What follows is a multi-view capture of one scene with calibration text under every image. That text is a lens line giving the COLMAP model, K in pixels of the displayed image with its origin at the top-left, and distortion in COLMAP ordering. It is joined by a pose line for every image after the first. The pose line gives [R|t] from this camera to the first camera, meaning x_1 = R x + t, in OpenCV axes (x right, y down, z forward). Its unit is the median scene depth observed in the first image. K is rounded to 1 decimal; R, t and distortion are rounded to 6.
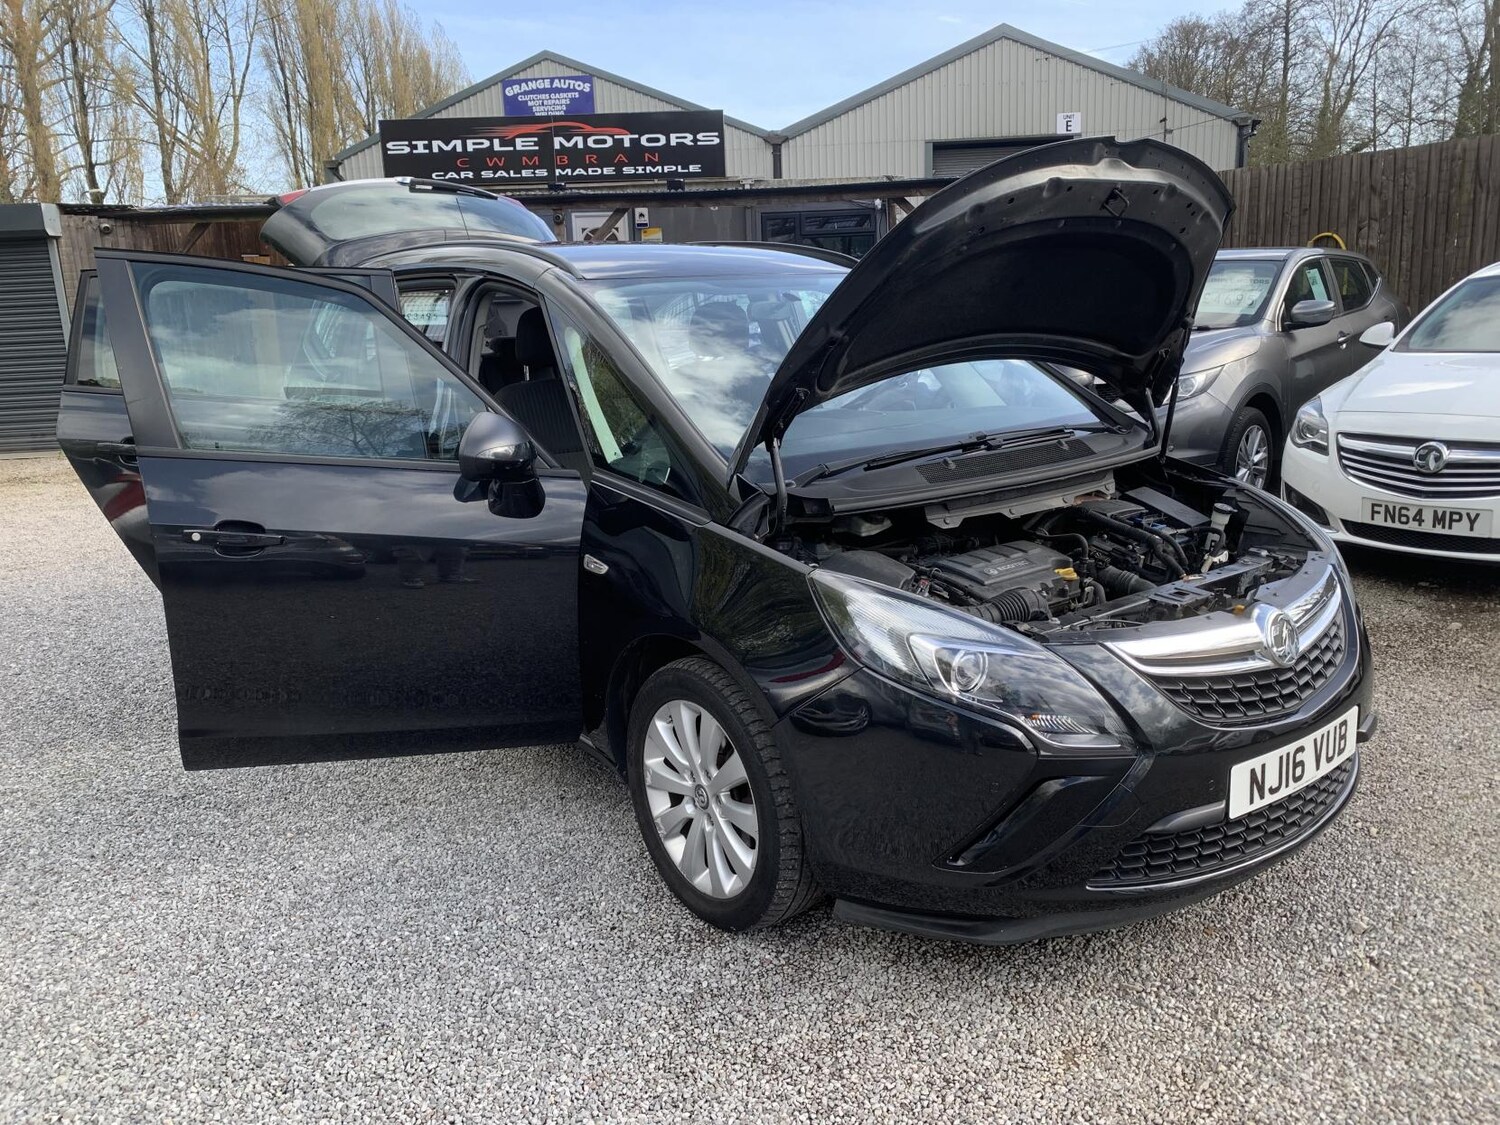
lens RADIAL K [[1161.5, 0, 756.6], [0, 1161.5, 543.5], [0, 0, 1]] dist [0.006701, -0.006353]
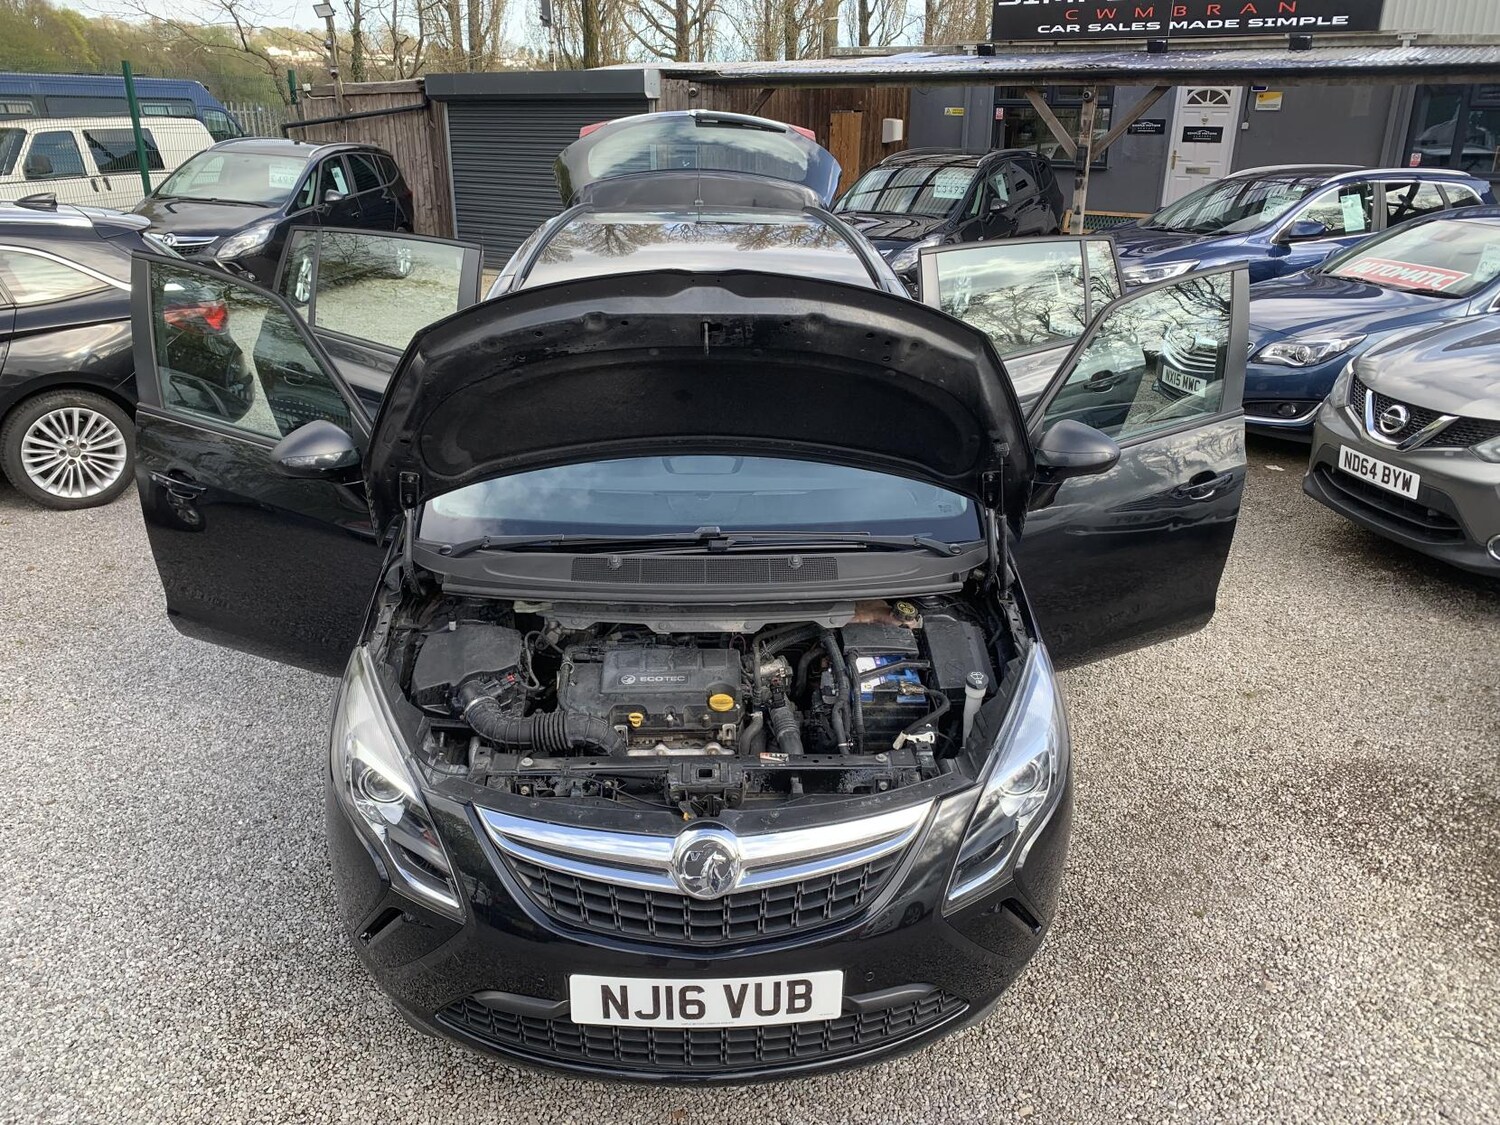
lens RADIAL K [[1161.5, 0, 742.7], [0, 1161.5, 539.8], [0, 0, 1]] dist [0.006701, -0.006353]
pose [[0.810687, 0.241758, -0.533236, 0.703719], [-0.163591, 0.968025, 0.190174, -0.265200], [0.562161, -0.066939, 0.824314, 0.237718]]
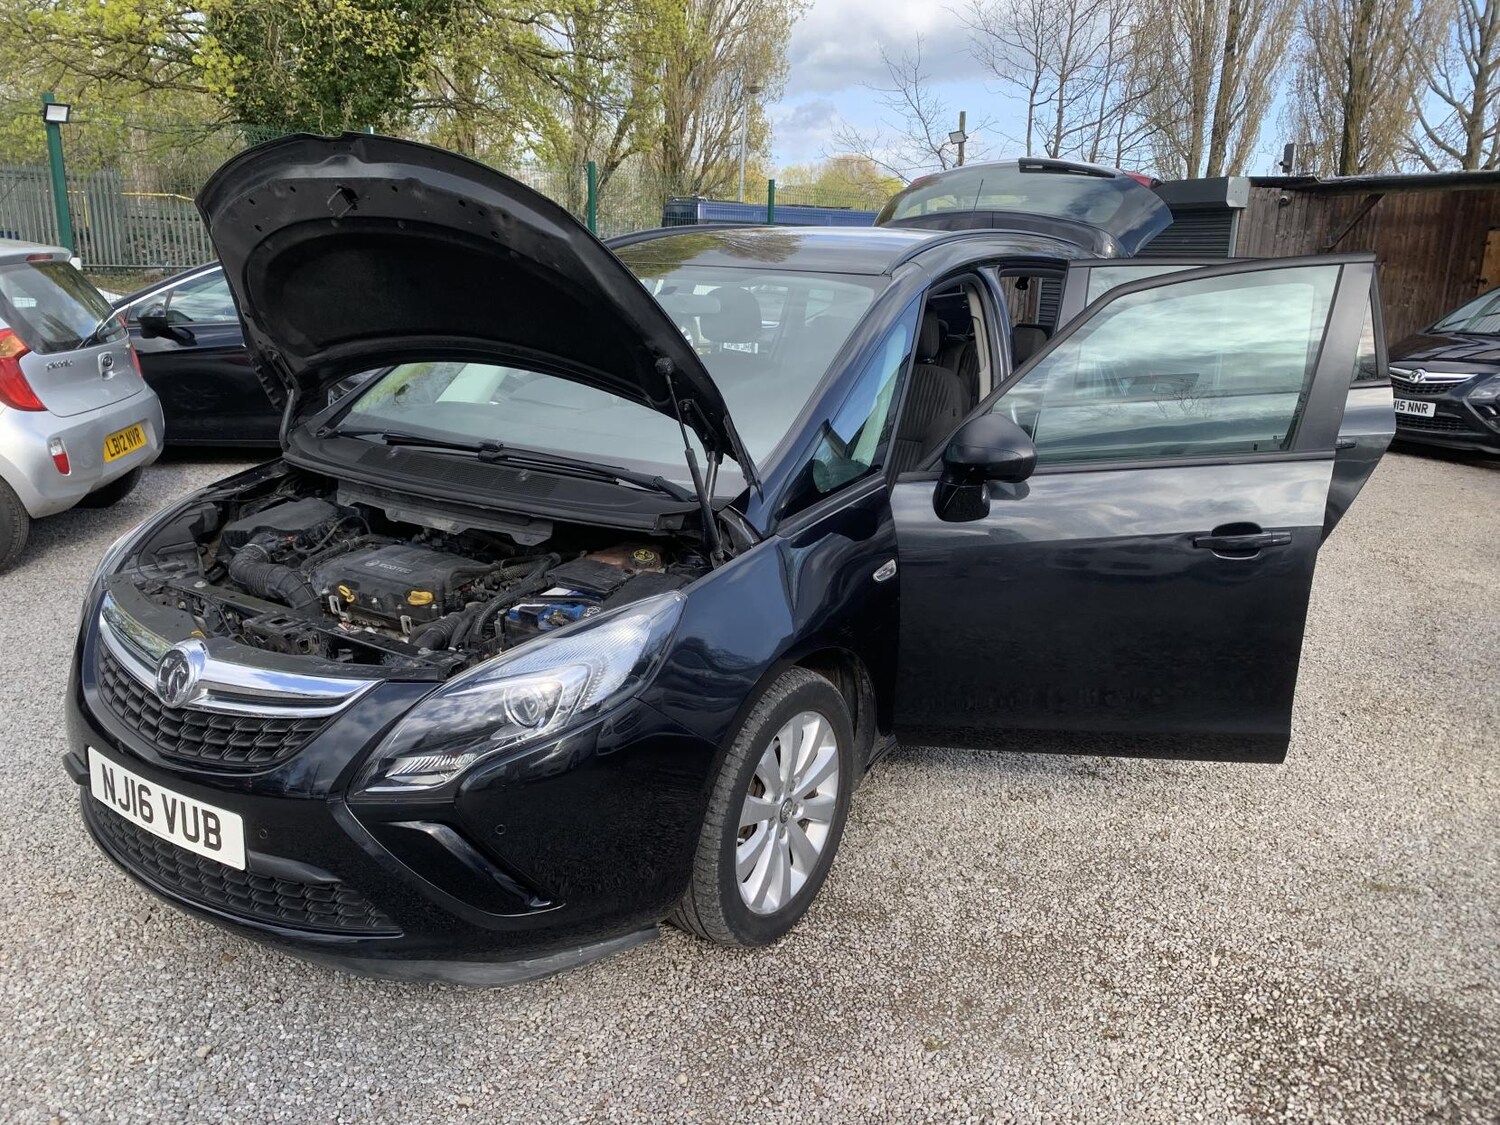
lens RADIAL K [[1161.5, 0, 746.9], [0, 1161.5, 537.2], [0, 0, 1]] dist [0.006701, -0.006353]
pose [[0.325376, 0.267643, -0.906917, 1.122708], [-0.245643, 0.950103, 0.192258, -0.250377], [0.913121, 0.160222, 0.374886, 0.833359]]
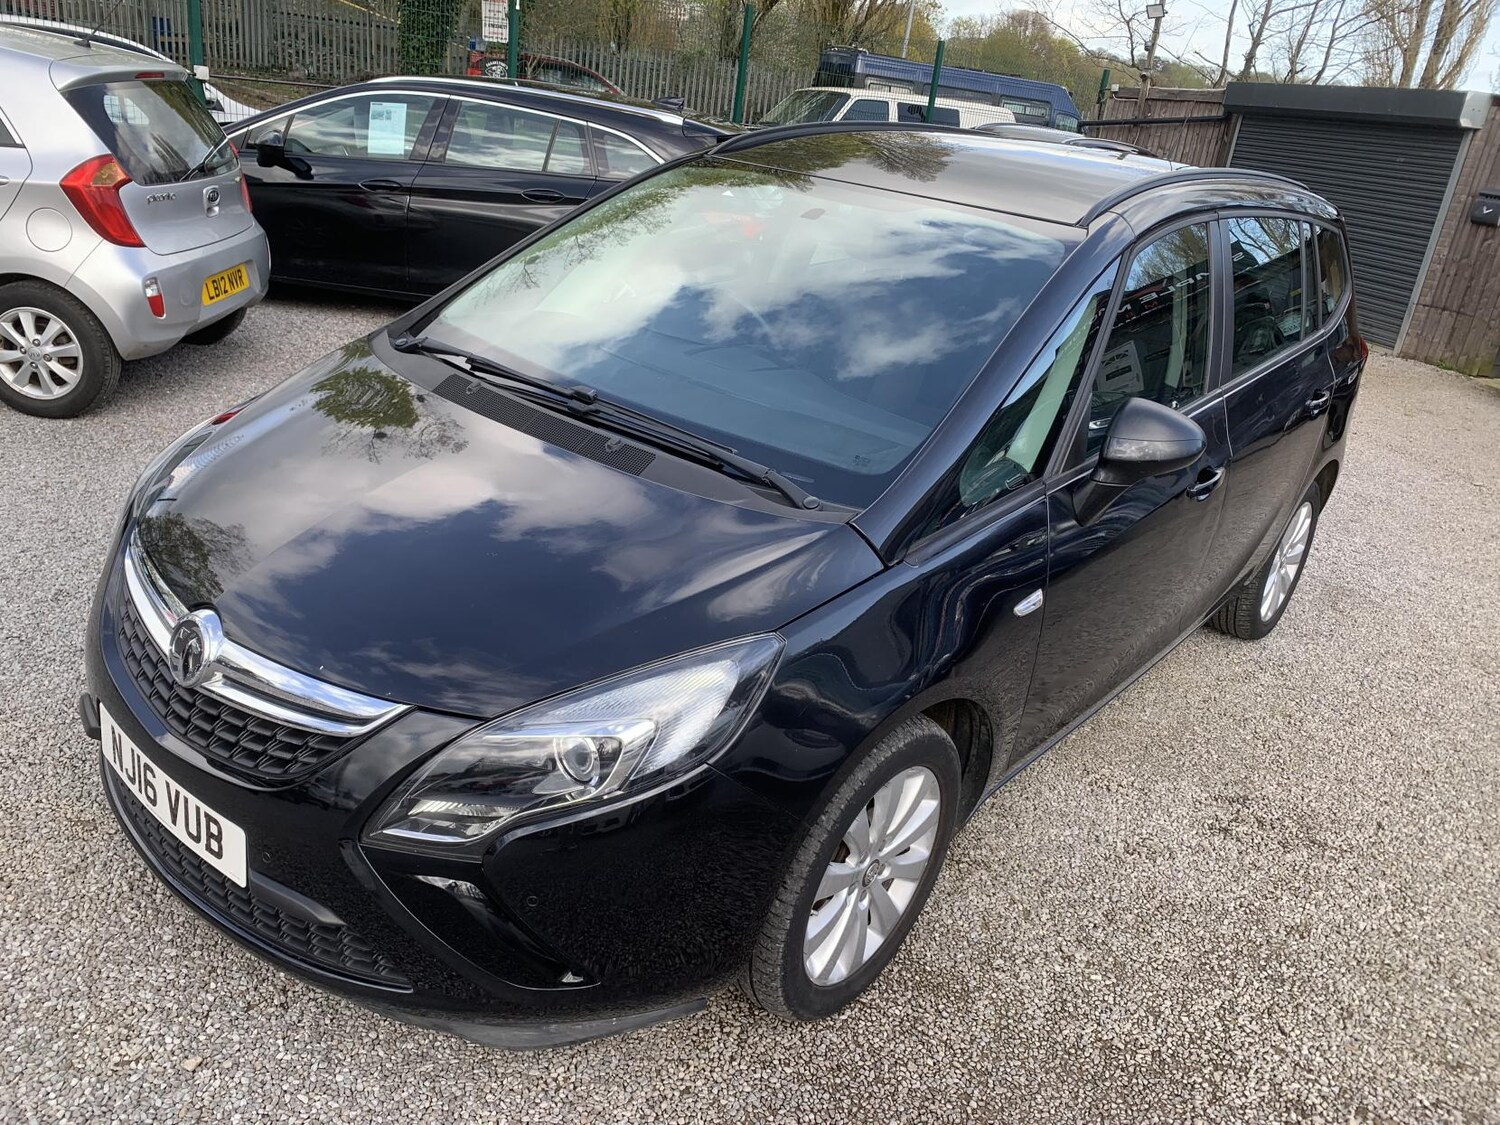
lens RADIAL K [[1161.5, 0, 735.1], [0, 1161.5, 547.2], [0, 0, 1]] dist [0.006701, -0.006353]
pose [[0.192318, 0.417043, -0.888307, 0.959252], [-0.338062, 0.877952, 0.338991, -0.303189], [0.921264, 0.235108, 0.309832, 0.857502]]
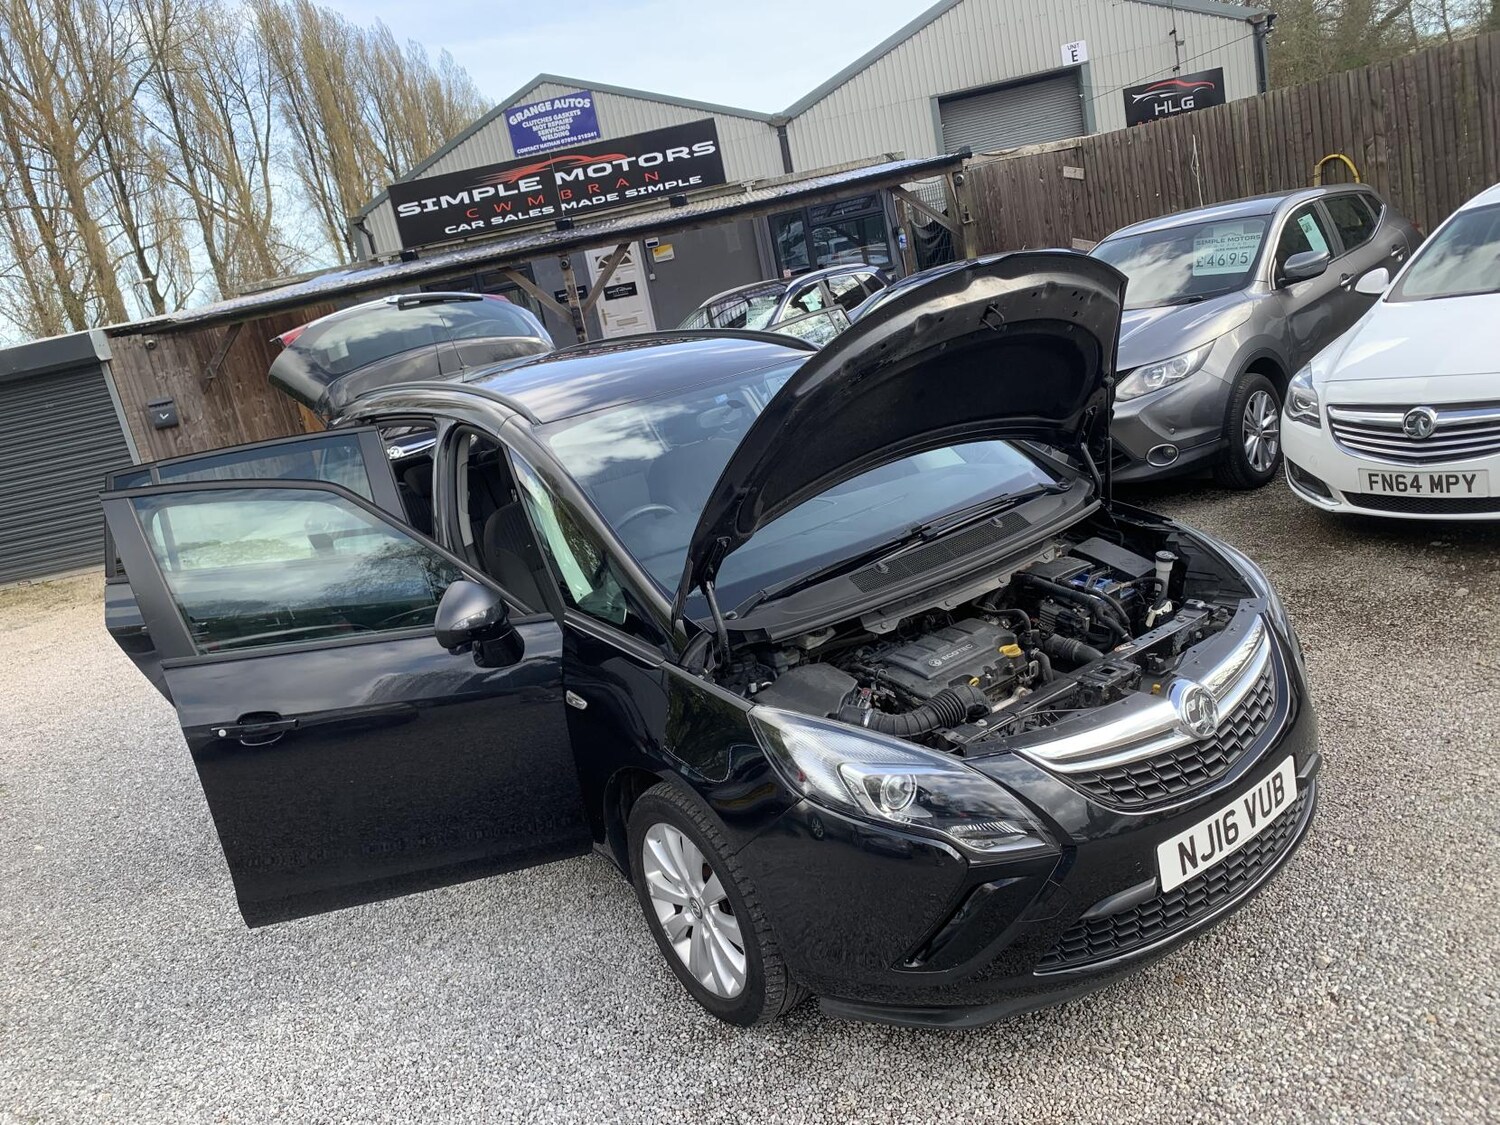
lens RADIAL K [[1161.5, 0, 734.6], [0, 1161.5, 546.5], [0, 0, 1]] dist [0.006701, -0.006353]
pose [[0.985951, -0.142952, -0.086404, 0.116494], [0.145166, 0.989208, 0.019878, -0.118885], [0.082630, -0.032141, 0.996062, -0.068517]]
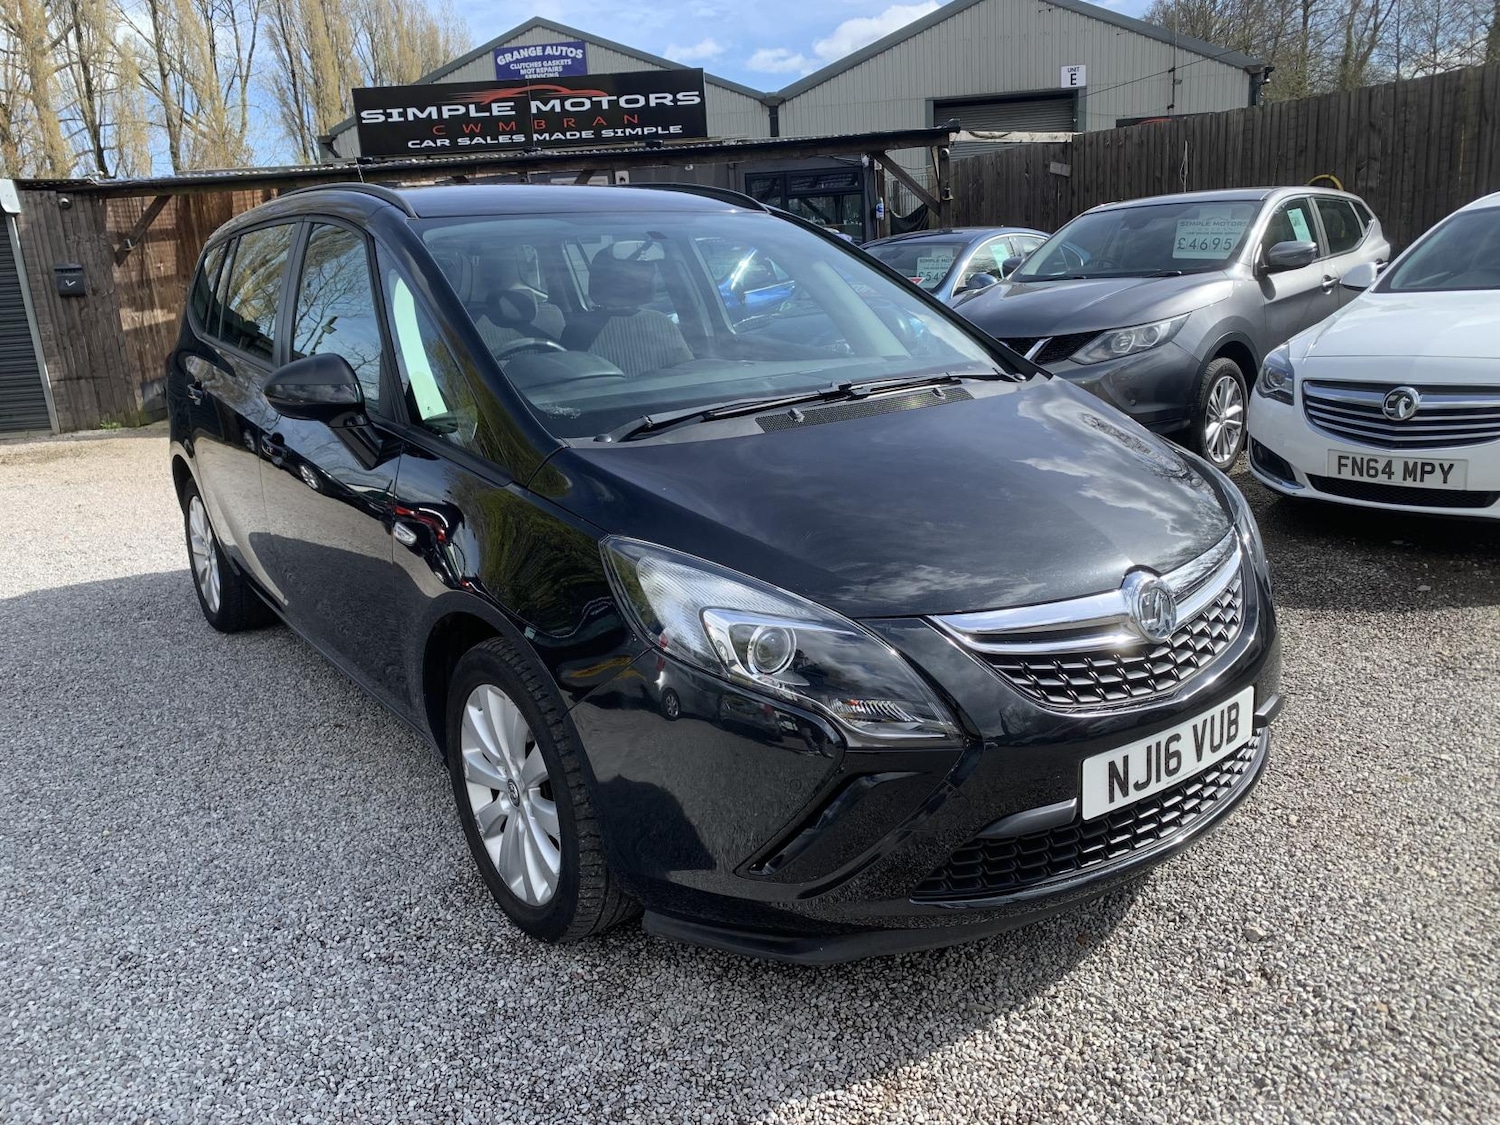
lens RADIAL K [[1161.5, 0, 741.3], [0, 1161.5, 544.8], [0, 0, 1]] dist [0.006701, -0.006353]
pose [[0.999385, -0.015865, -0.031256, 0.140015], [0.016638, 0.999558, 0.024618, 0.009096], [0.030852, -0.025122, 0.999208, 0.106384]]
